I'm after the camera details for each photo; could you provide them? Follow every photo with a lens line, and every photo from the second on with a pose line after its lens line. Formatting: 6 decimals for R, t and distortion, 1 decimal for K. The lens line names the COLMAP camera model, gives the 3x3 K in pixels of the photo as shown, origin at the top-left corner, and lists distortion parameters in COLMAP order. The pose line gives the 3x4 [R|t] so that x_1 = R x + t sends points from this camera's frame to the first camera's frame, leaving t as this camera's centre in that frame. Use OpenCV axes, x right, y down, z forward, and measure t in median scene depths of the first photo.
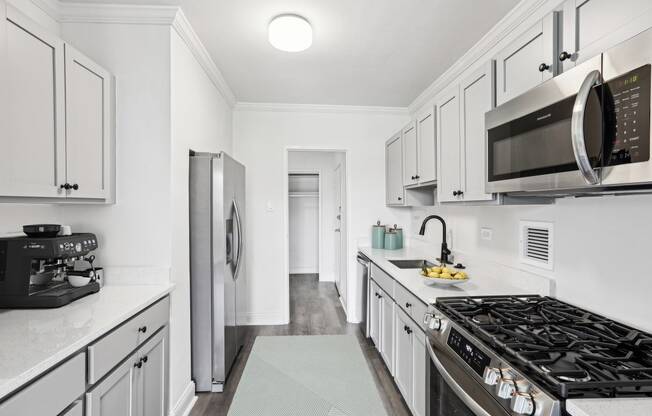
lens RADIAL K [[298.9, 0, 326.0], [0, 298.9, 208.0], [0, 0, 1]] dist [0.000175, 0.000023]
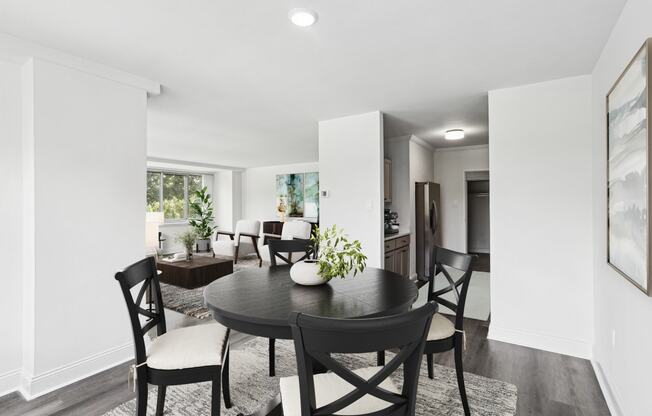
lens RADIAL K [[298.9, 0, 326.0], [0, 298.9, 208.0], [0, 0, 1]] dist [0.000175, 0.000023]
pose [[0.782448, -0.008478, -0.622658, 0.397159], [0.008225, 0.999961, -0.003280, 0.025277], [0.622661, -0.002555, 0.782487, -1.094636]]
